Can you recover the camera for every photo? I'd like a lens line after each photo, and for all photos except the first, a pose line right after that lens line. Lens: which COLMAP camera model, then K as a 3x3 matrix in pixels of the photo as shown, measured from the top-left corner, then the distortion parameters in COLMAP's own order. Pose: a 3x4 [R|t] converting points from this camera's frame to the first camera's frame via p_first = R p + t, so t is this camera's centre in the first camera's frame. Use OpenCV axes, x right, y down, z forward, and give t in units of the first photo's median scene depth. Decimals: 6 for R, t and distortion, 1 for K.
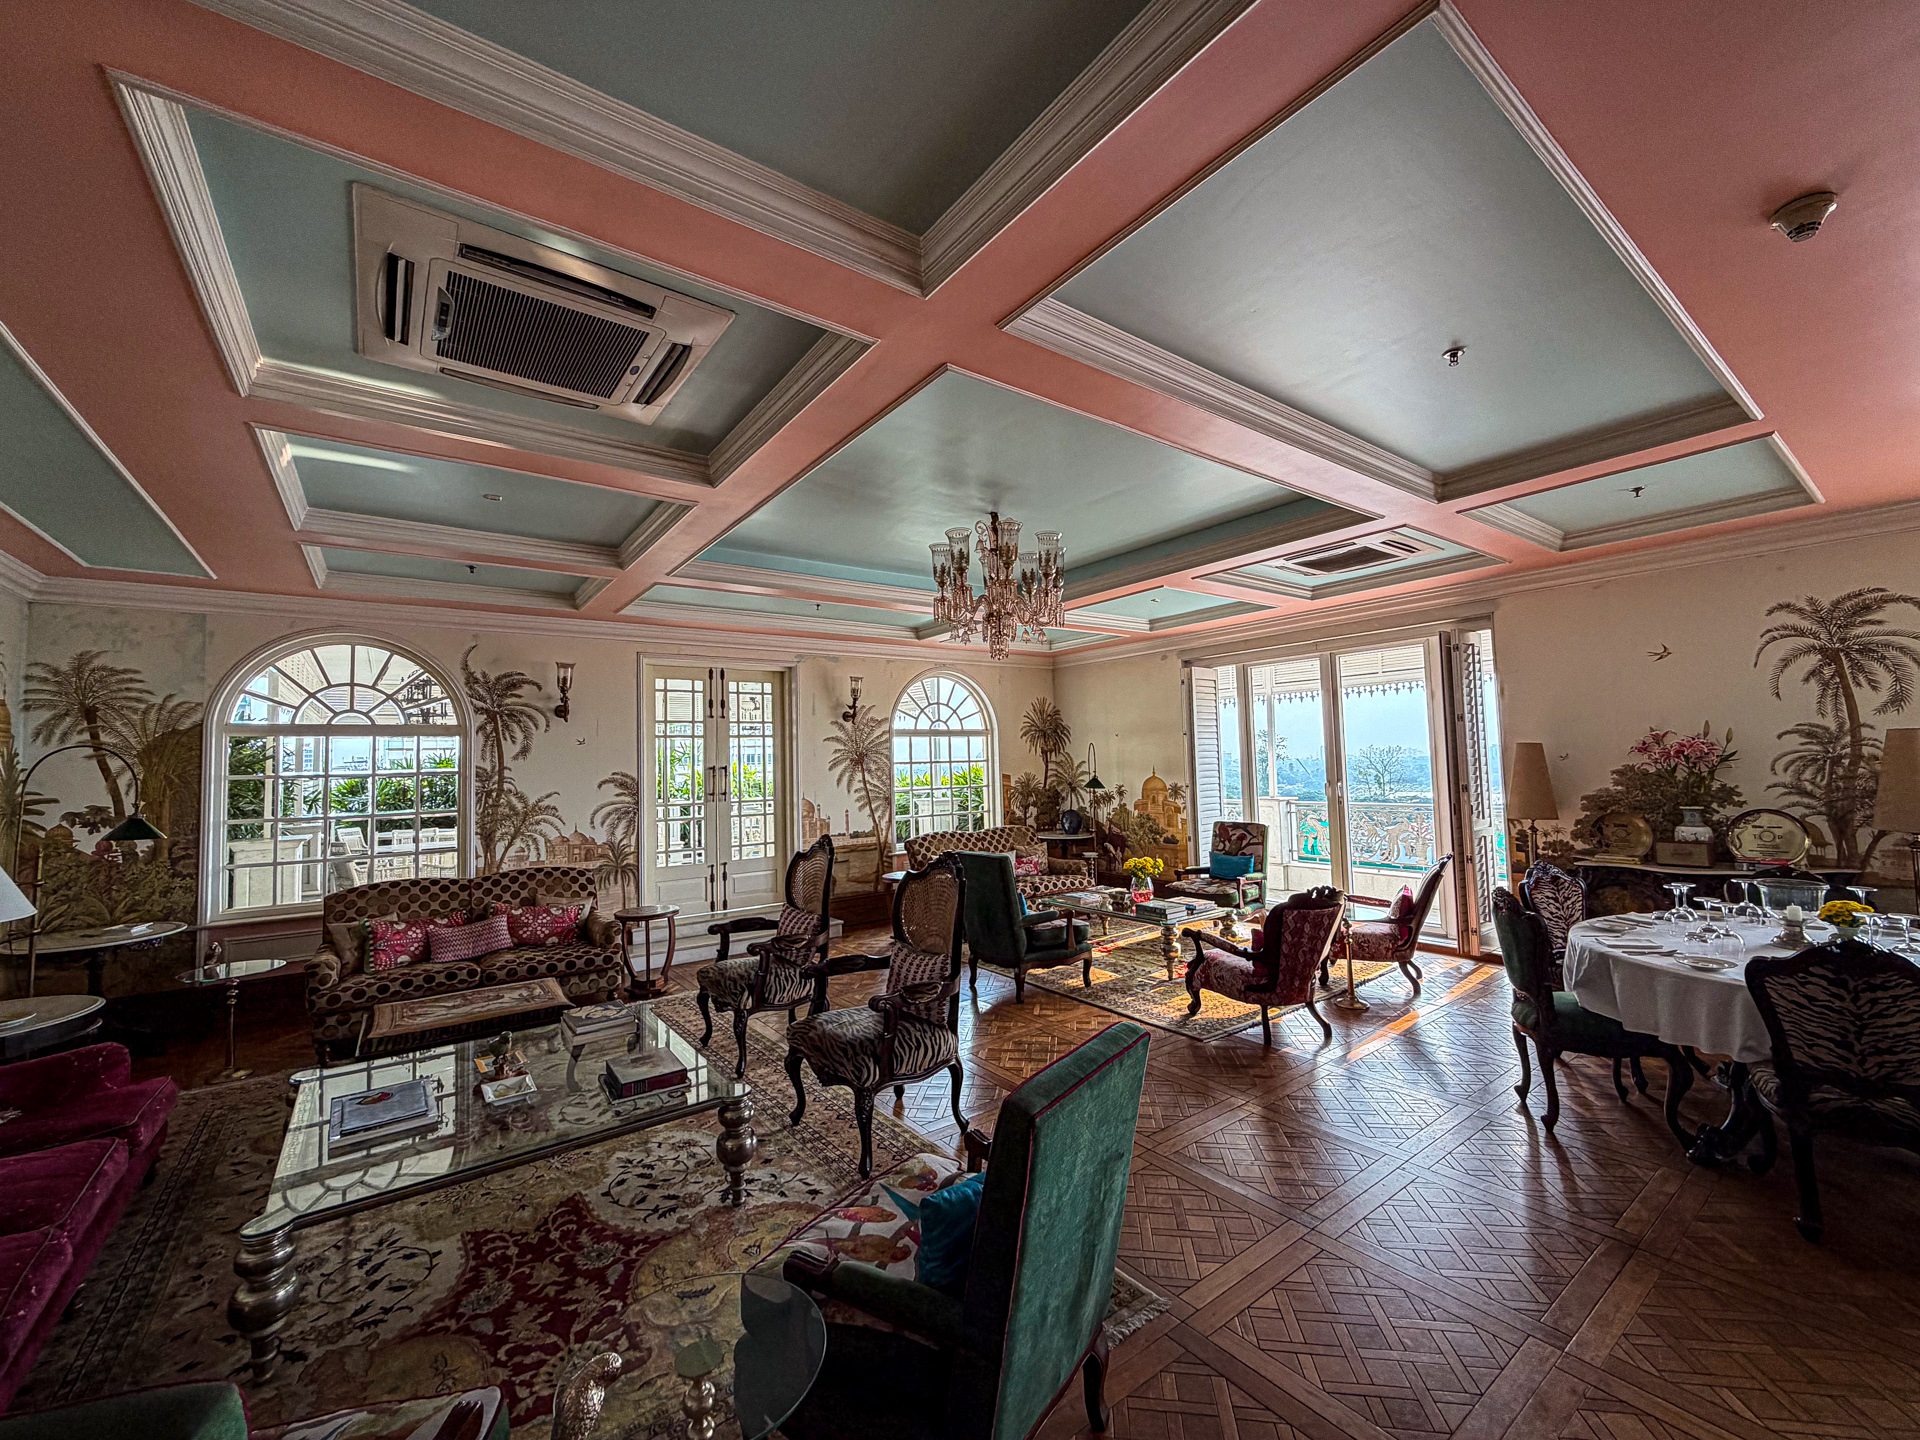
lens RADIAL K [[777.9, 0, 953.9], [0, 777.9, 722.5], [0, 0, 1]] dist [-0.000676, -0.000237]
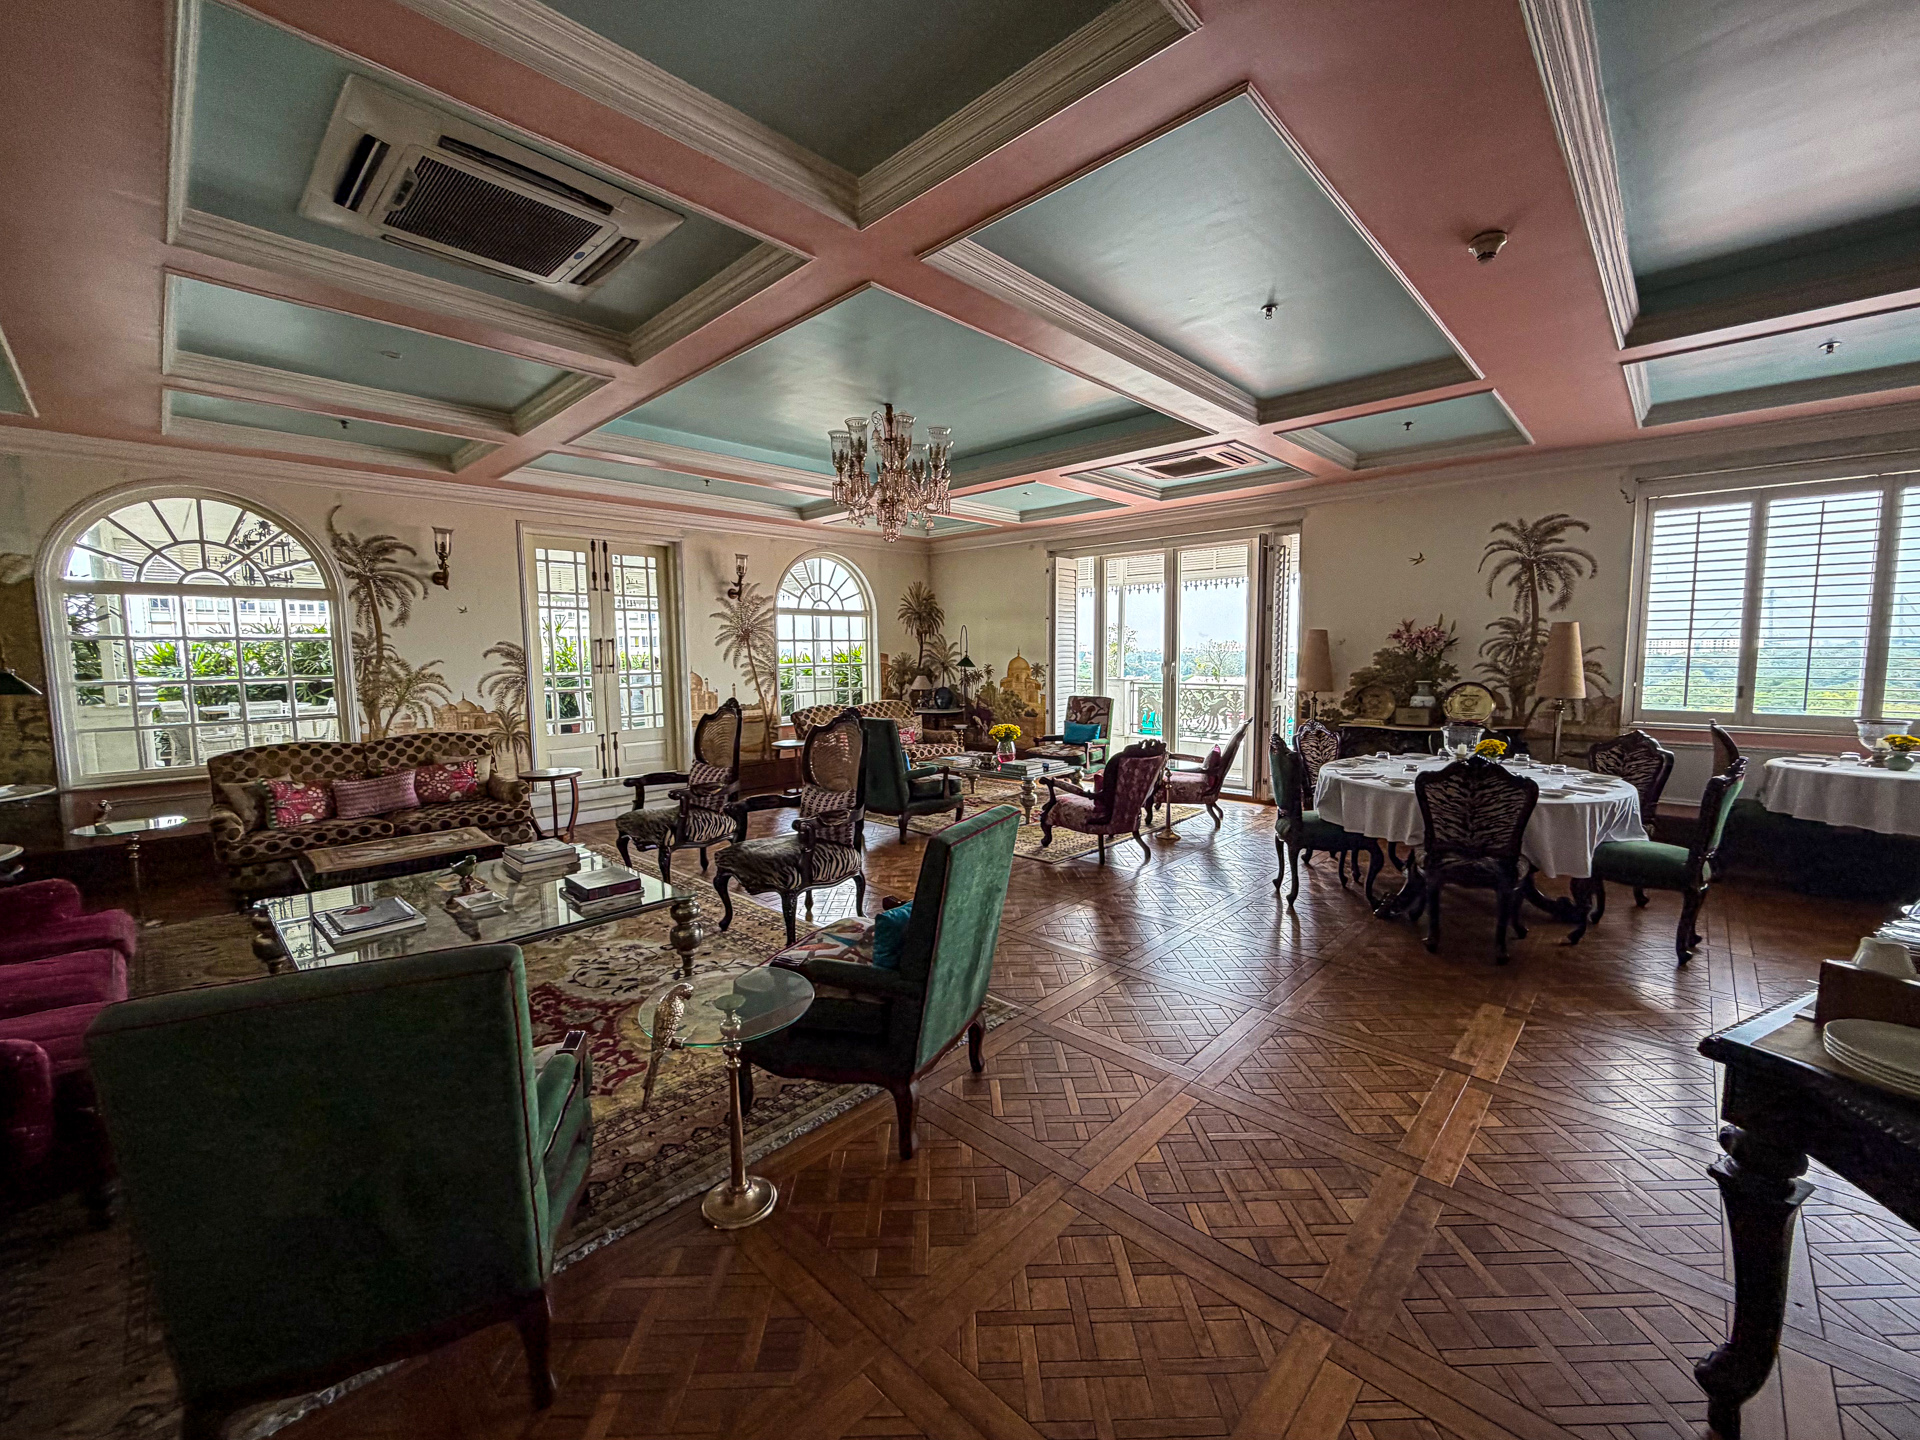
lens RADIAL K [[777.9, 0, 955.5], [0, 777.9, 724.4], [0, 0, 1]] dist [-0.000676, -0.000237]
pose [[0.984424, 0.000105, 0.175812, -0.047161], [-0.025651, 0.989385, 0.143038, 0.015251], [-0.173931, -0.145319, 0.973977, -0.140082]]
